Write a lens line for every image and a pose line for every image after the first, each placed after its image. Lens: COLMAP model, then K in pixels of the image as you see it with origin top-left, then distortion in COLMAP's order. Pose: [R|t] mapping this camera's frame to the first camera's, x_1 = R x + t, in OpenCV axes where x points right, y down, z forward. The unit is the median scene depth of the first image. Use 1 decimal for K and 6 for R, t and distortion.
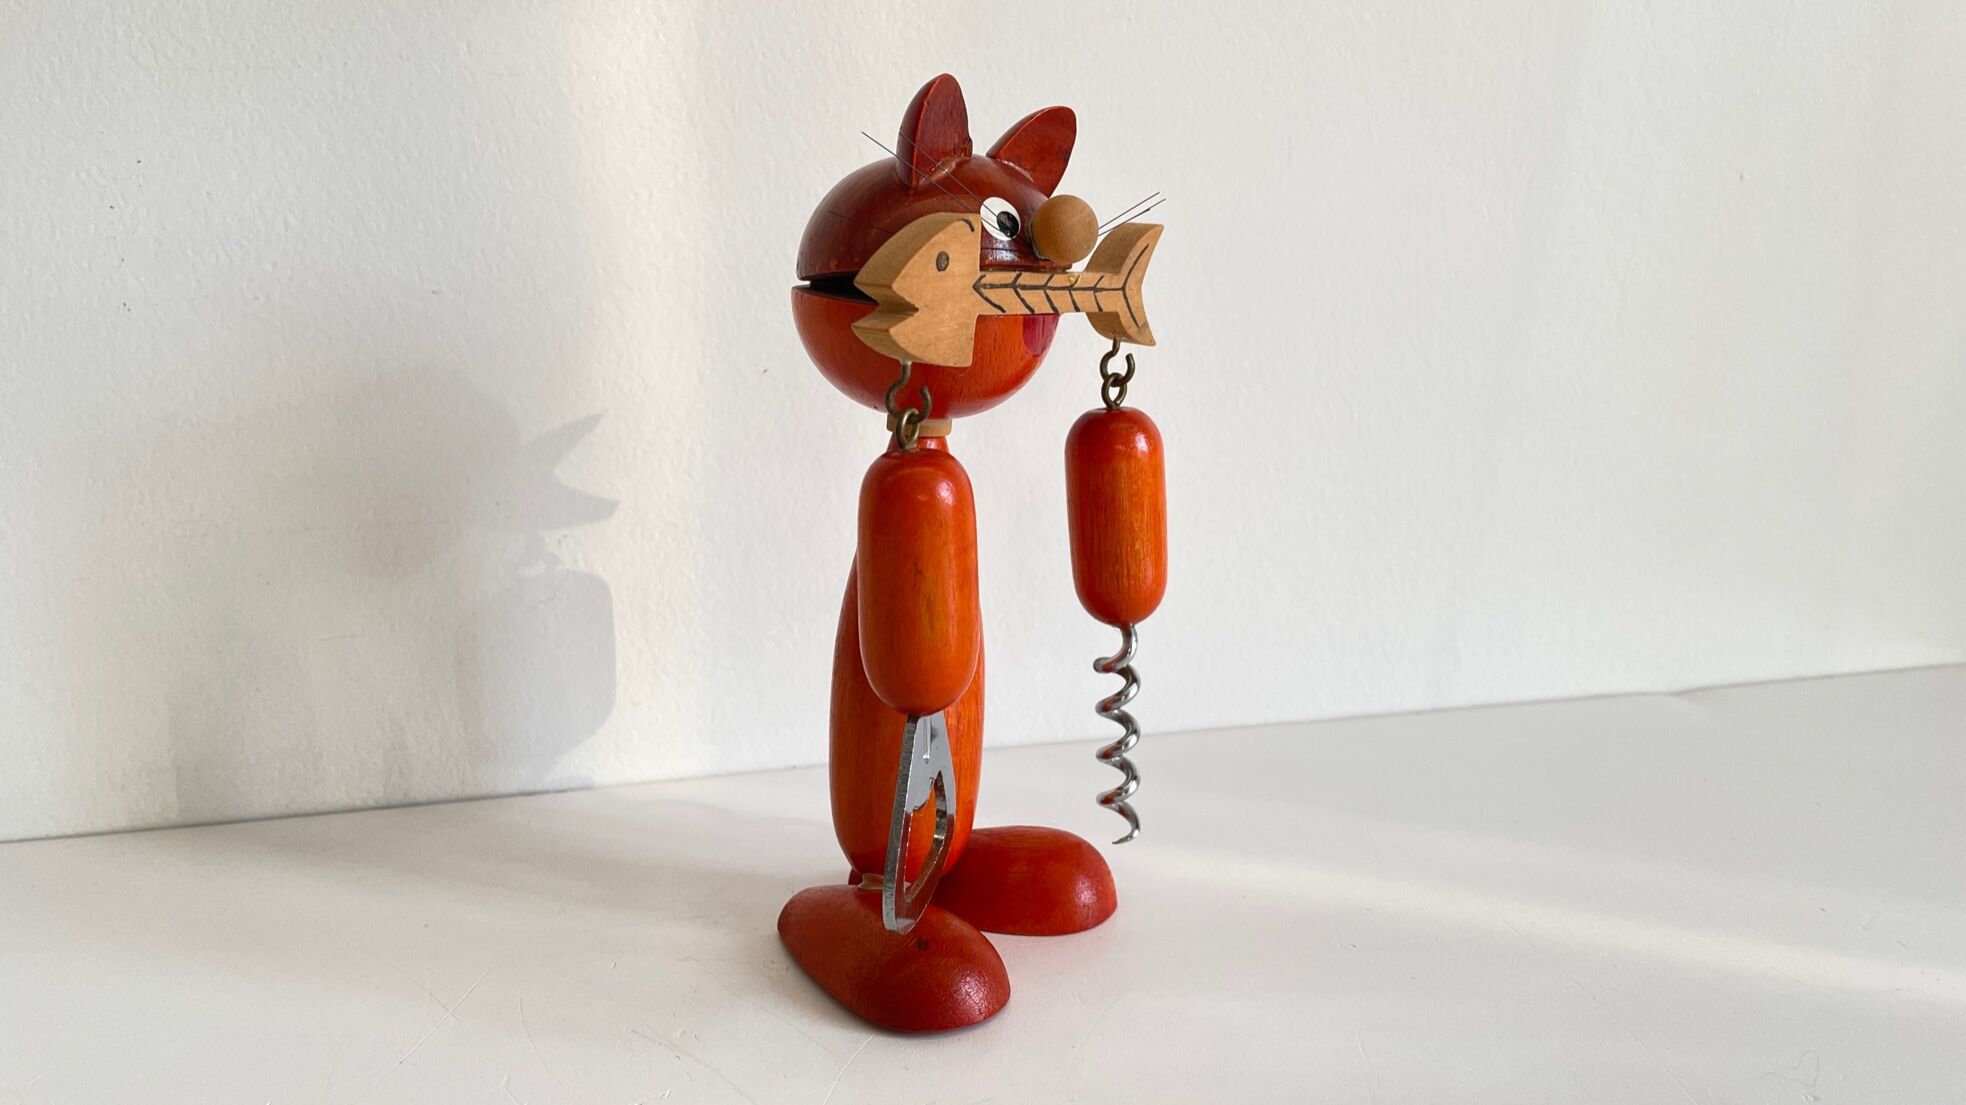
lens RADIAL K [[1551.6, 0, 993.5], [0, 1551.6, 539.6], [0, 0, 1]] dist [0.097988, -0.306999]
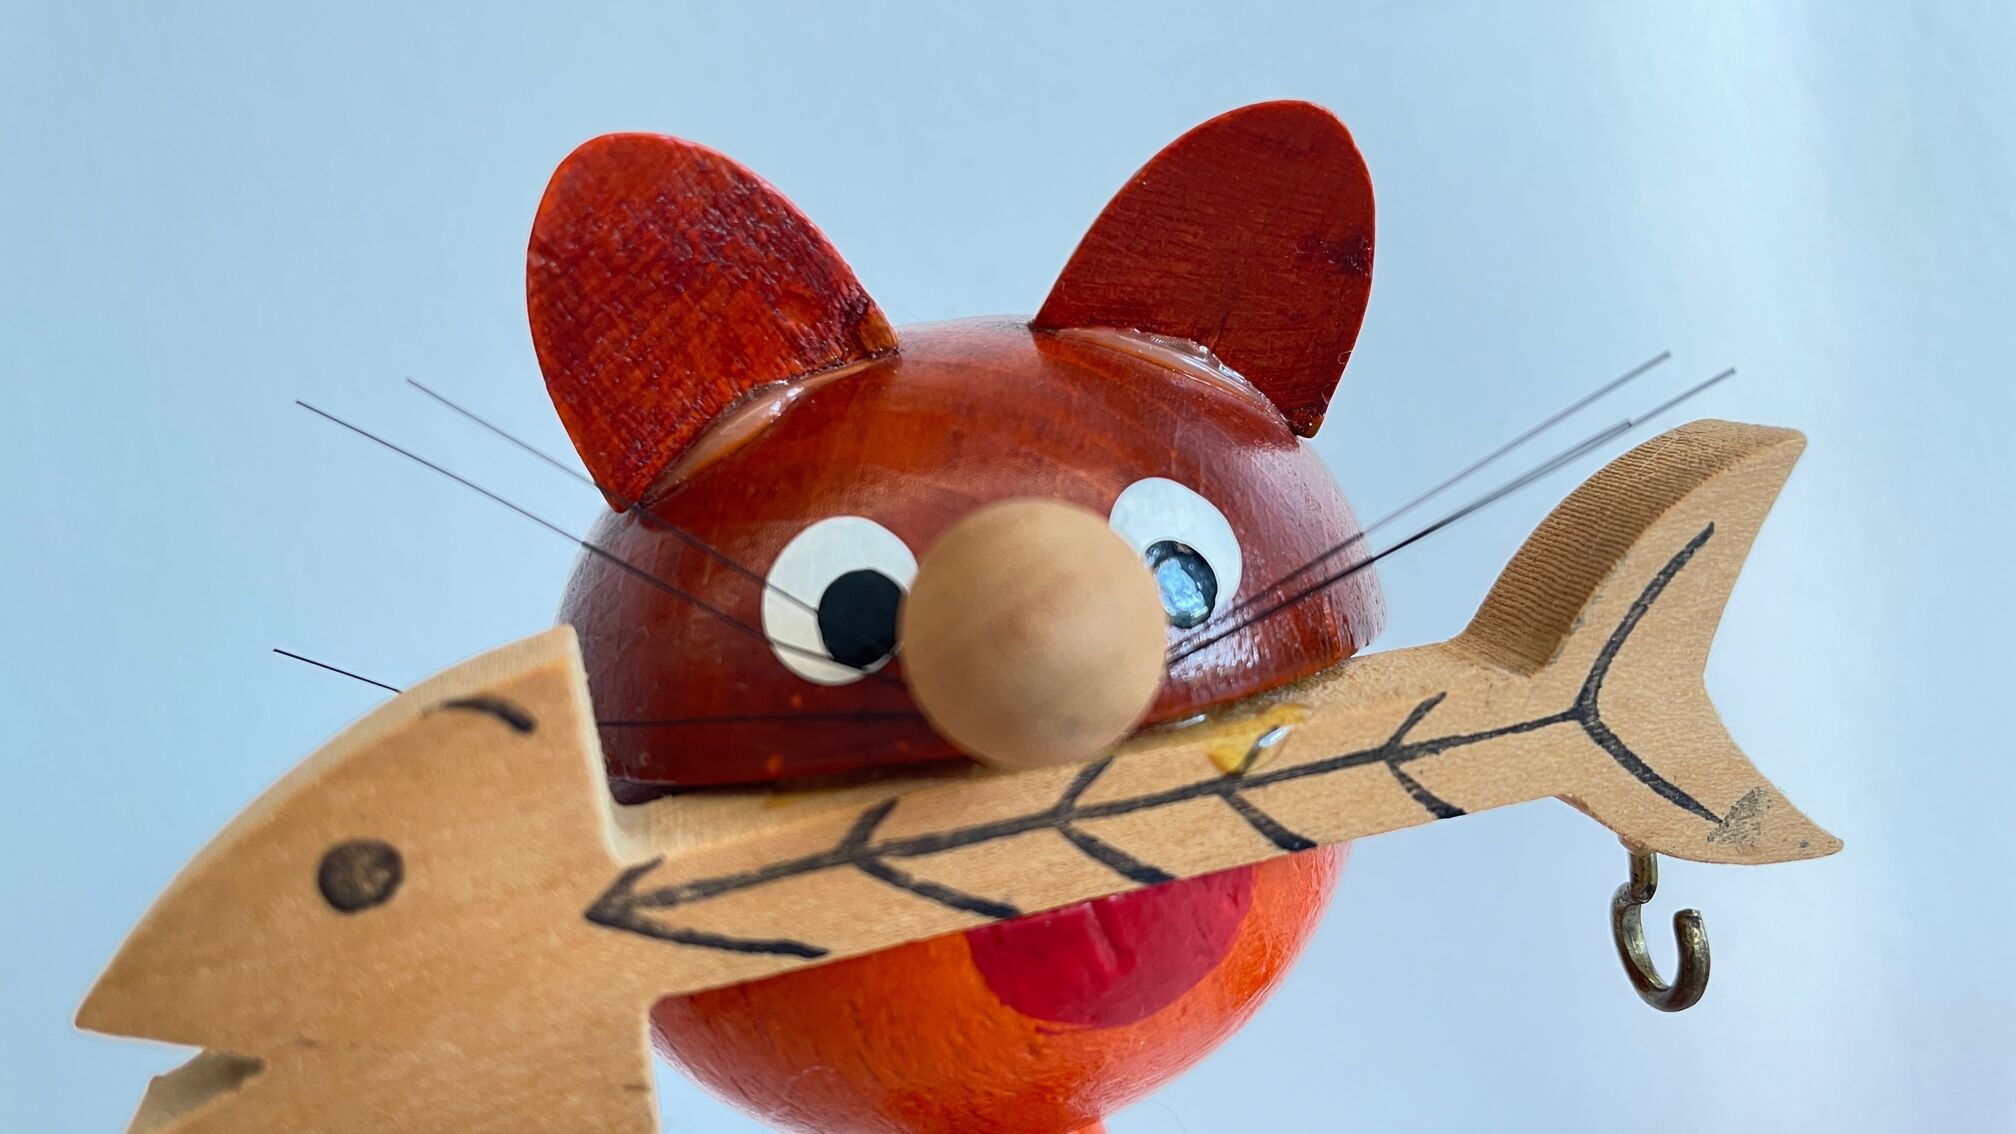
lens RADIAL K [[1591.1, 0, 1018.8], [0, 1591.1, 553.8], [0, 0, 1]] dist [0.097988, -0.306999]
pose [[0.740984, -0.014216, -0.671372, 0.203064], [0.034182, 0.999278, 0.016568, -0.202194], [0.670652, -0.035226, 0.740935, 0.754913]]
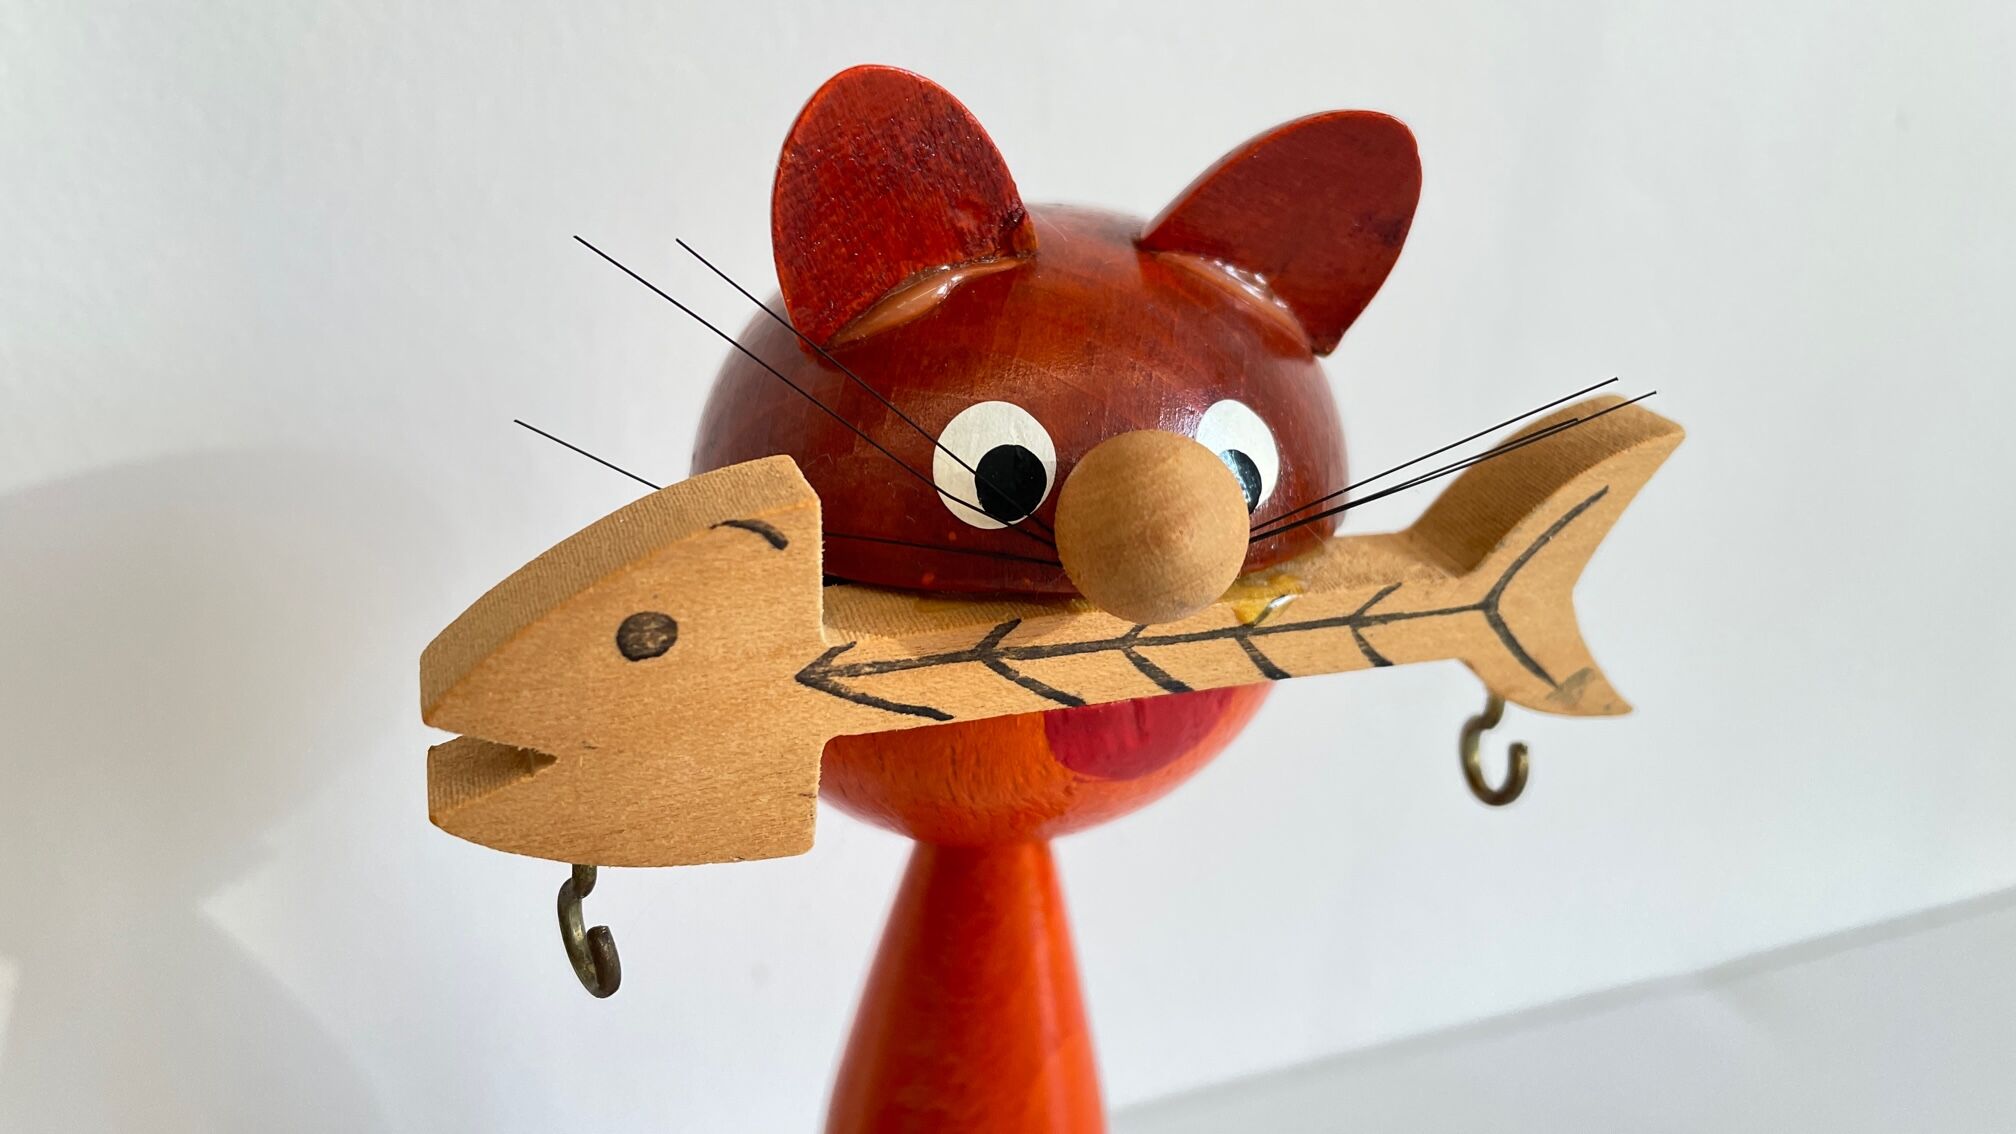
lens RADIAL K [[1591.1, 0, 1018.8], [0, 1591.1, 553.8], [0, 0, 1]] dist [0.097988, -0.306999]
pose [[0.810356, 0.237920, -0.535461, 0.200459], [-0.130929, 0.964270, 0.230307, -0.253976], [0.571123, -0.116523, 0.812552, 0.646483]]
